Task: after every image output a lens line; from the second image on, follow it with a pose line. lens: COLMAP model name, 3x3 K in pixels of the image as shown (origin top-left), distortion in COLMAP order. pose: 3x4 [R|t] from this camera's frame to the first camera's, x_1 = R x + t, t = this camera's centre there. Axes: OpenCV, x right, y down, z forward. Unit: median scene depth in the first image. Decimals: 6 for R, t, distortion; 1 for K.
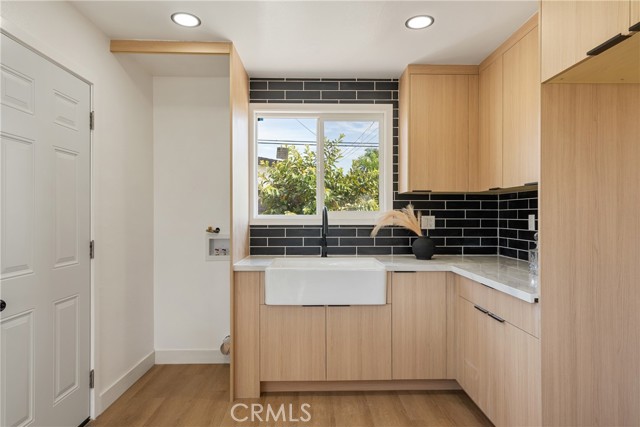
lens RADIAL K [[311.0, 0, 323.7], [0, 311.0, 211.9], [0, 0, 1]] dist [0.004119, 0.000278]
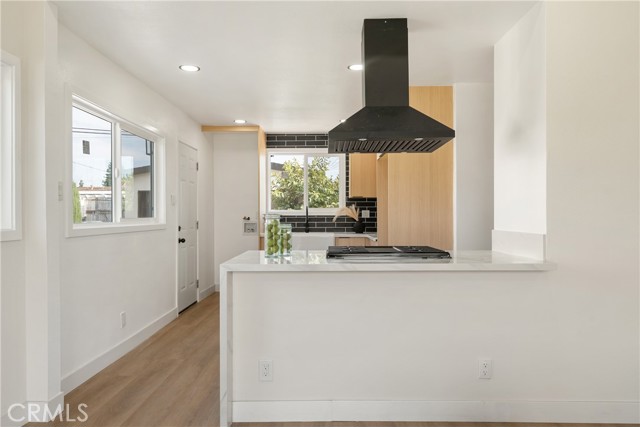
lens RADIAL K [[443.3, 0, 318.5], [0, 443.3, 214.1], [0, 0, 1]] dist [-0.002476, -0.000102]
pose [[0.996827, 0.000063, -0.079594, 0.269194], [0.000434, 0.999981, 0.006229, 0.017776], [0.079593, -0.006244, 0.996808, -1.549410]]
